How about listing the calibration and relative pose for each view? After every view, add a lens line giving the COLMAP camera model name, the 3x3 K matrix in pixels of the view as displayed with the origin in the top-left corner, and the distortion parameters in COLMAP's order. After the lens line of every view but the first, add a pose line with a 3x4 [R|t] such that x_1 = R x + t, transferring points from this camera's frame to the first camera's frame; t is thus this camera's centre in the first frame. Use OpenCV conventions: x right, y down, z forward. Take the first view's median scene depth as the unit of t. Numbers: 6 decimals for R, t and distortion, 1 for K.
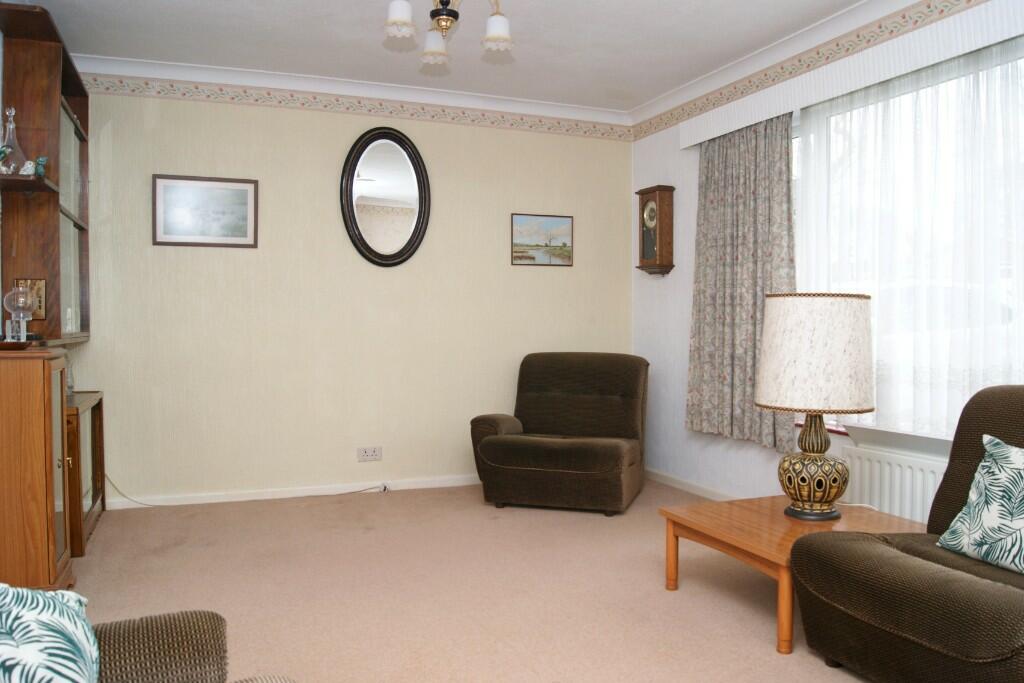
lens RADIAL K [[817.2, 0, 528.3], [0, 817.2, 338.5], [0, 0, 1]] dist [-0.081808, 0.015293]
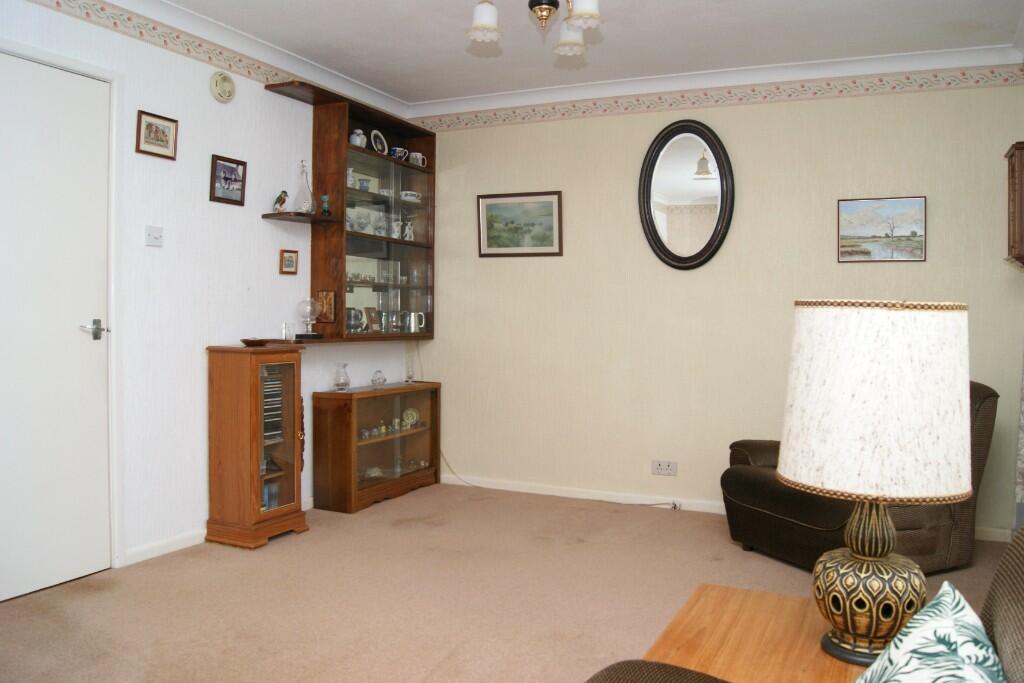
lens RADIAL K [[817.2, 0, 528.3], [0, 817.2, 338.5], [0, 0, 1]] dist [-0.081808, 0.015293]
pose [[0.683146, 0.028583, -0.729722, 0.409886], [-0.028062, 0.999523, 0.012880, -0.017524], [0.729742, 0.011679, 0.683623, 0.249431]]
